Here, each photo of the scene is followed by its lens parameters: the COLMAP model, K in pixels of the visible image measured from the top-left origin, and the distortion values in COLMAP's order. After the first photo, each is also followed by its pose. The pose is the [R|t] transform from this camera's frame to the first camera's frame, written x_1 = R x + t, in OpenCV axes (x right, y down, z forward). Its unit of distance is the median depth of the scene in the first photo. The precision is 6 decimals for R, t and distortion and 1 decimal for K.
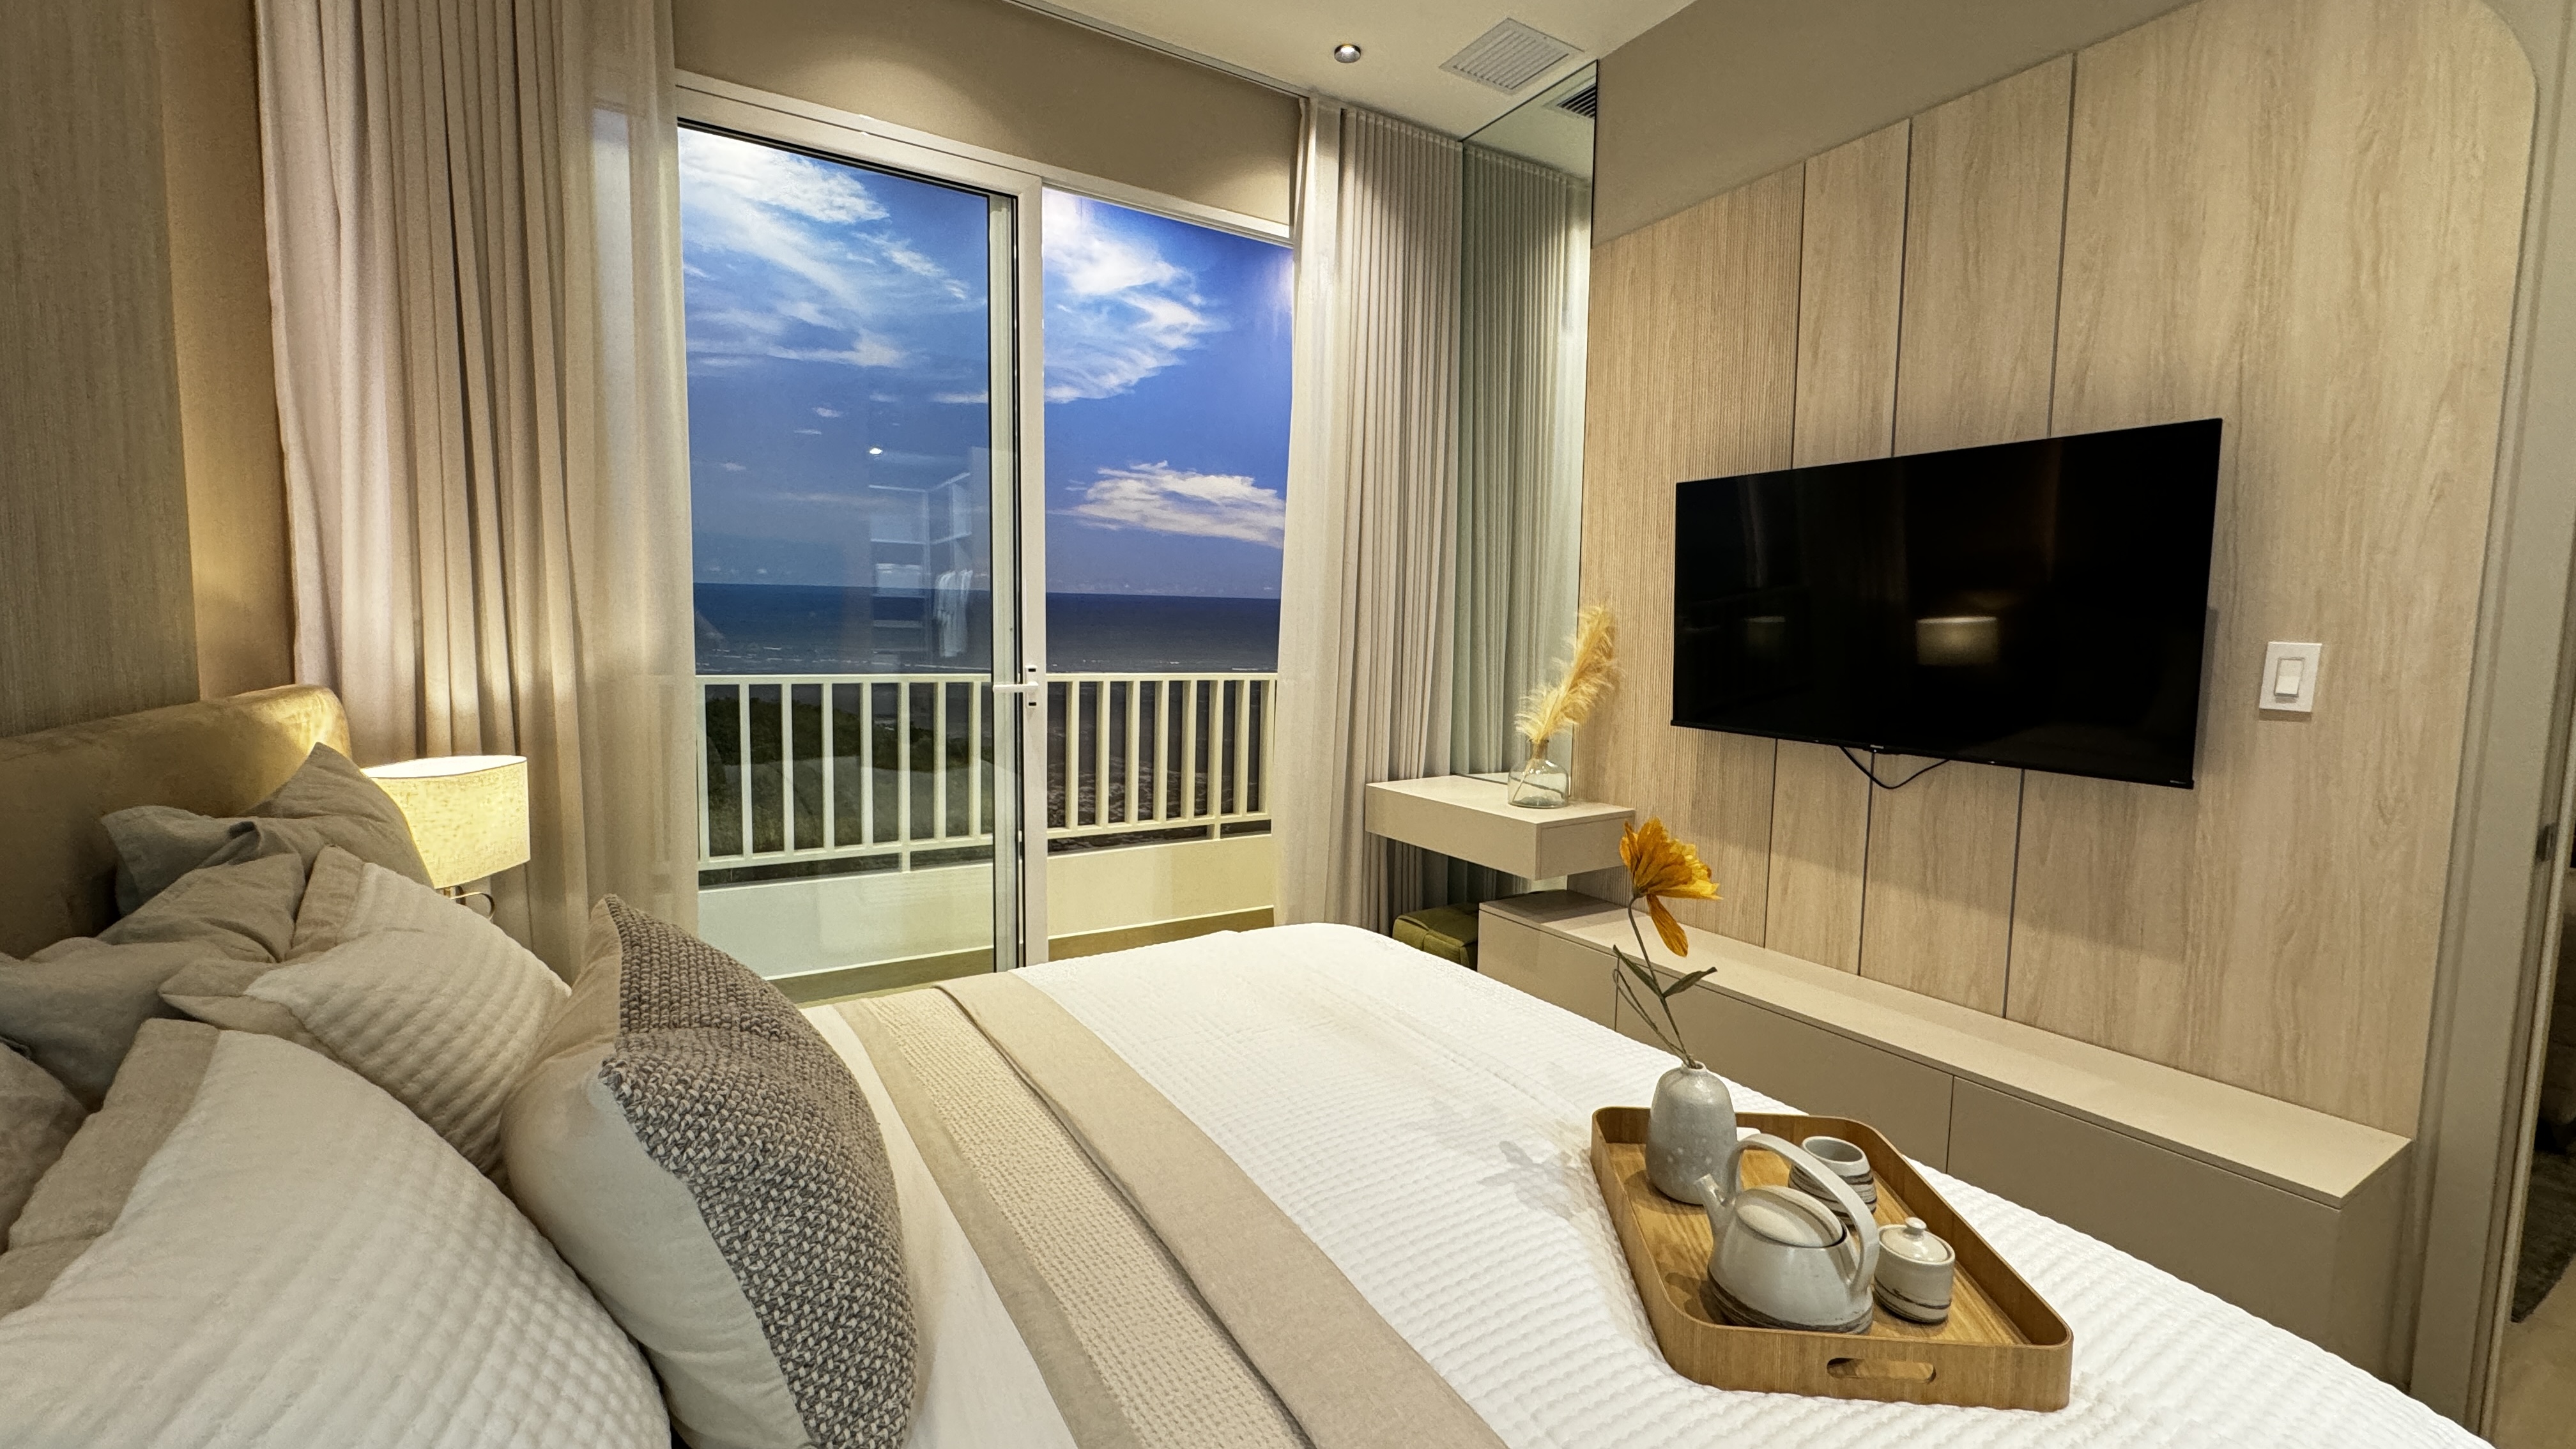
lens RADIAL K [[1043.6, 0, 1288.0], [0, 1043.6, 724.5], [0, 0, 1]] dist [-0.002552, -0.000154]
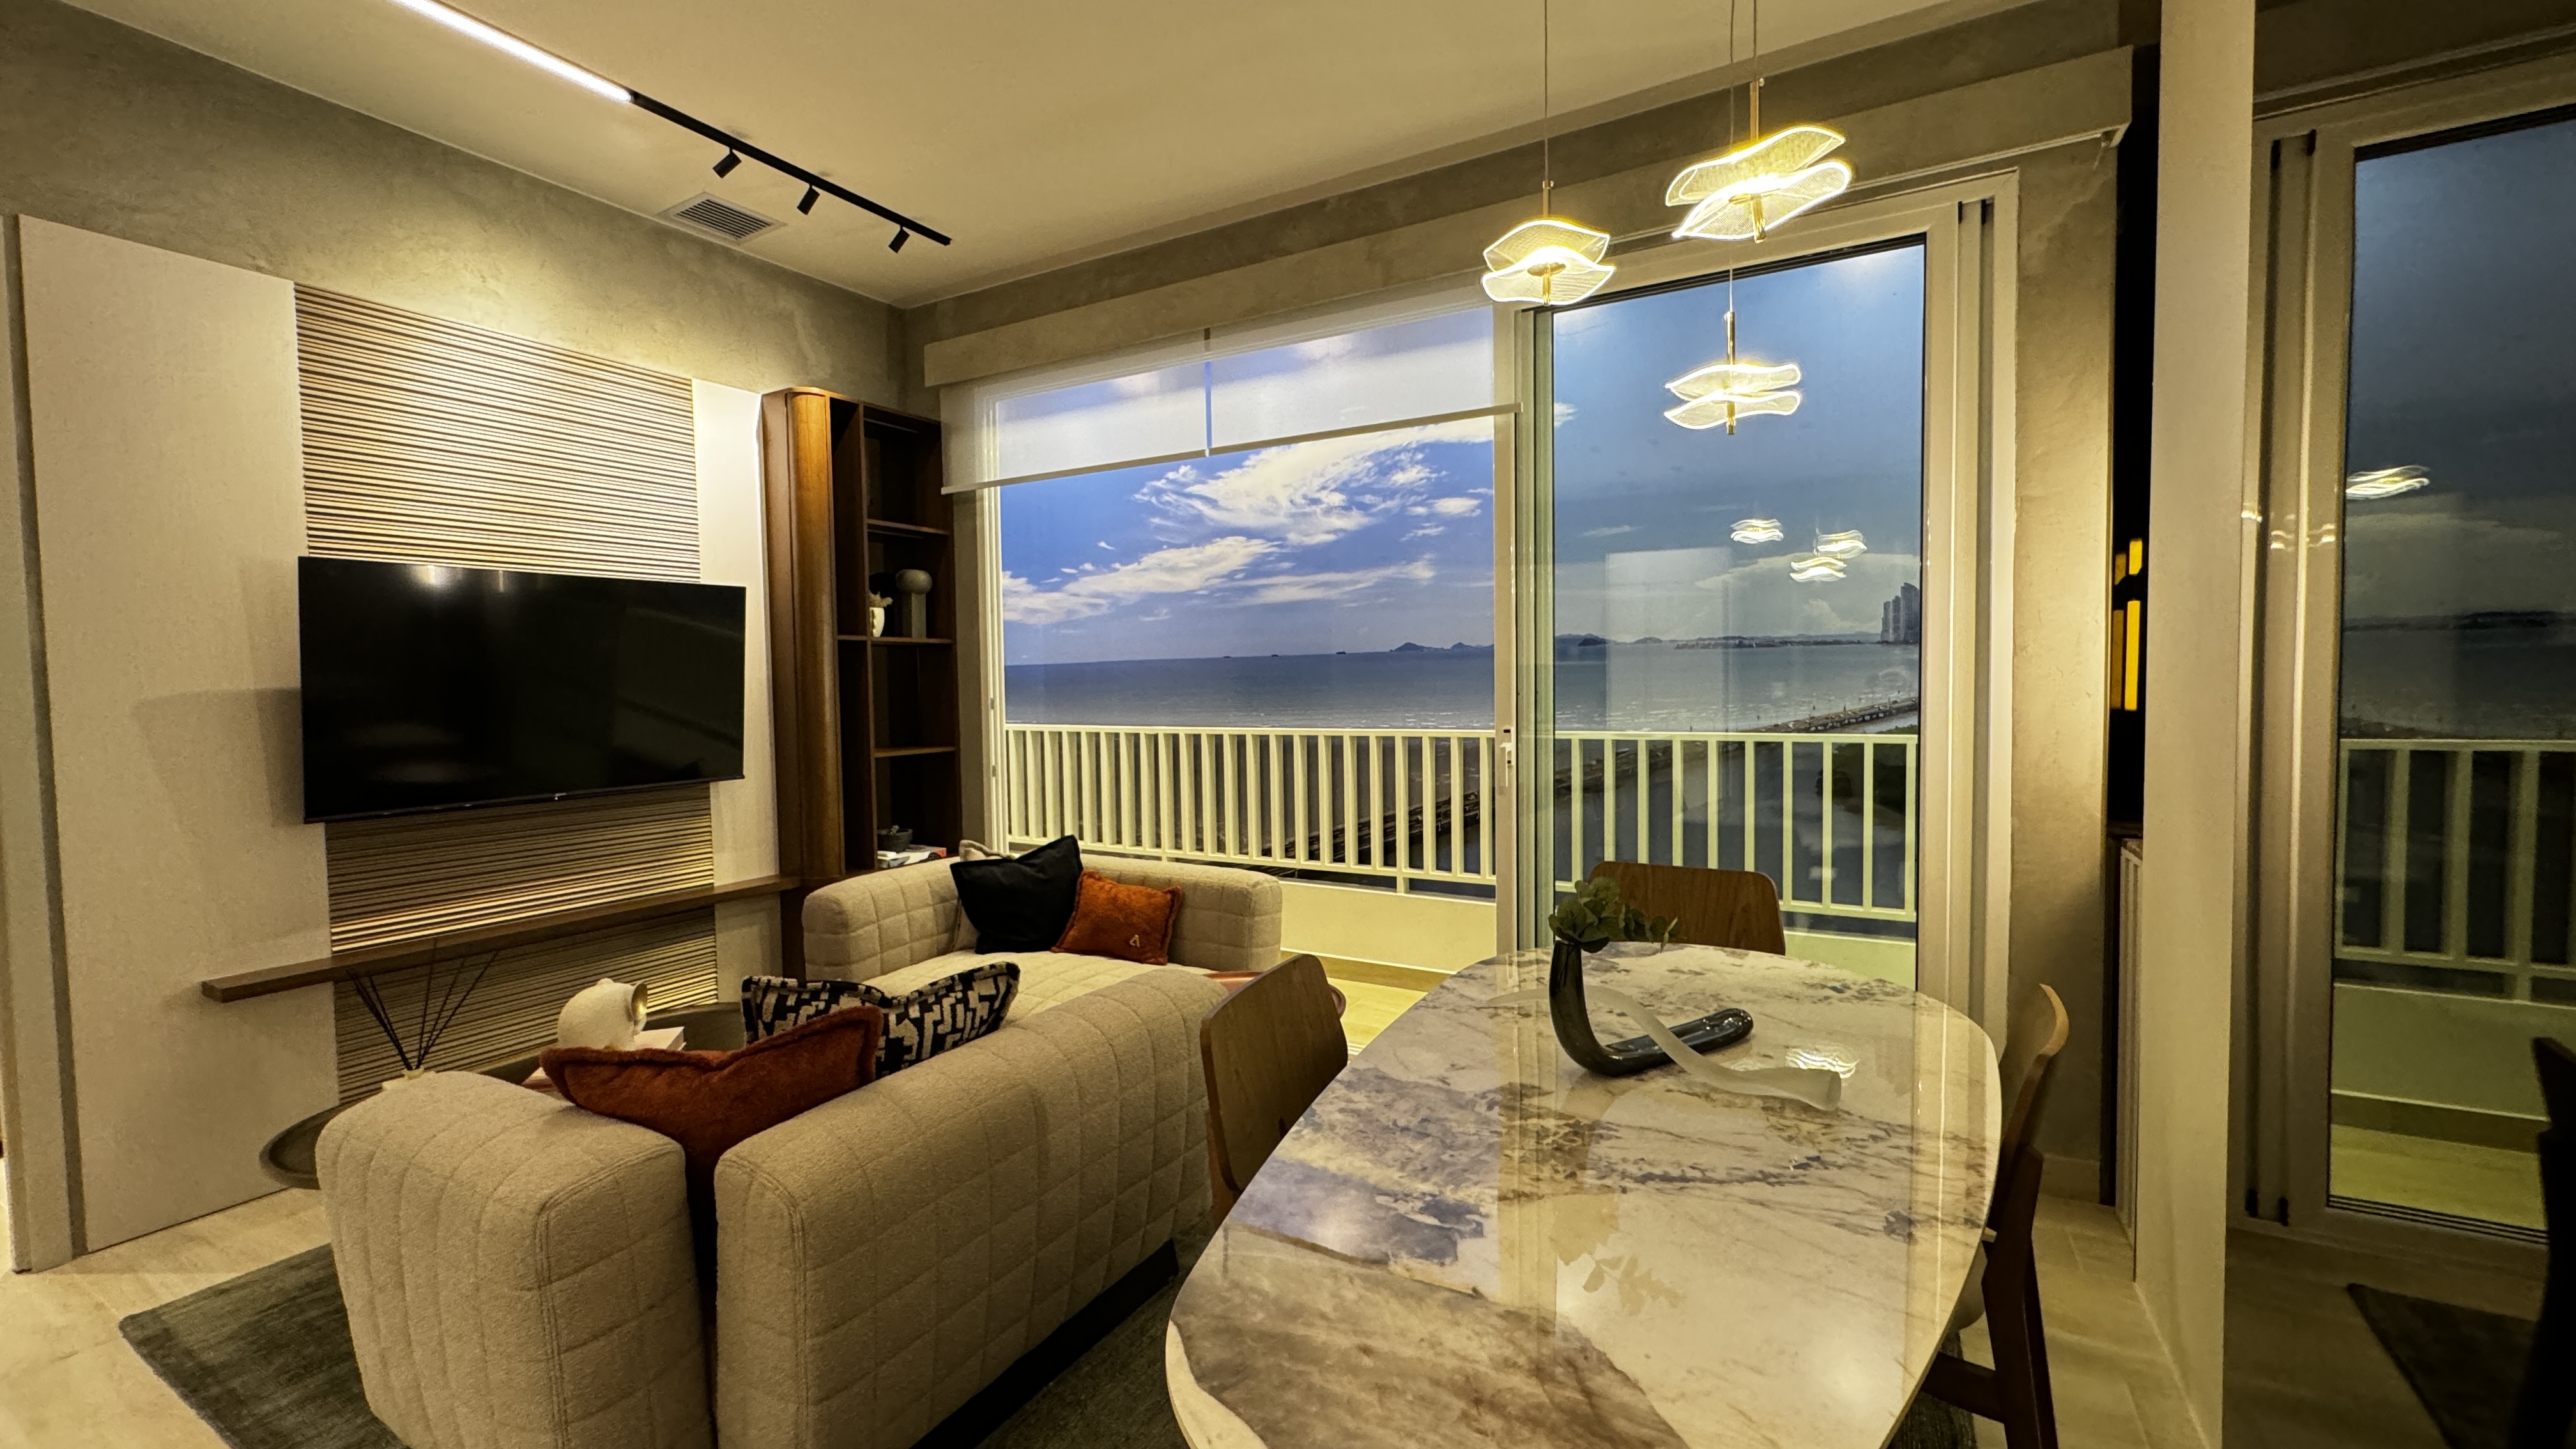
lens RADIAL K [[933.8, 0, 1288.0], [0, 933.8, 724.5], [0, 0, 1]] dist [0.000353, 0.000037]
pose [[0.518710, 0.003145, -0.854944, 0.647630], [-0.052320, 0.998236, -0.028072, -0.020618], [0.853348, 0.059292, 0.517960, 0.435316]]
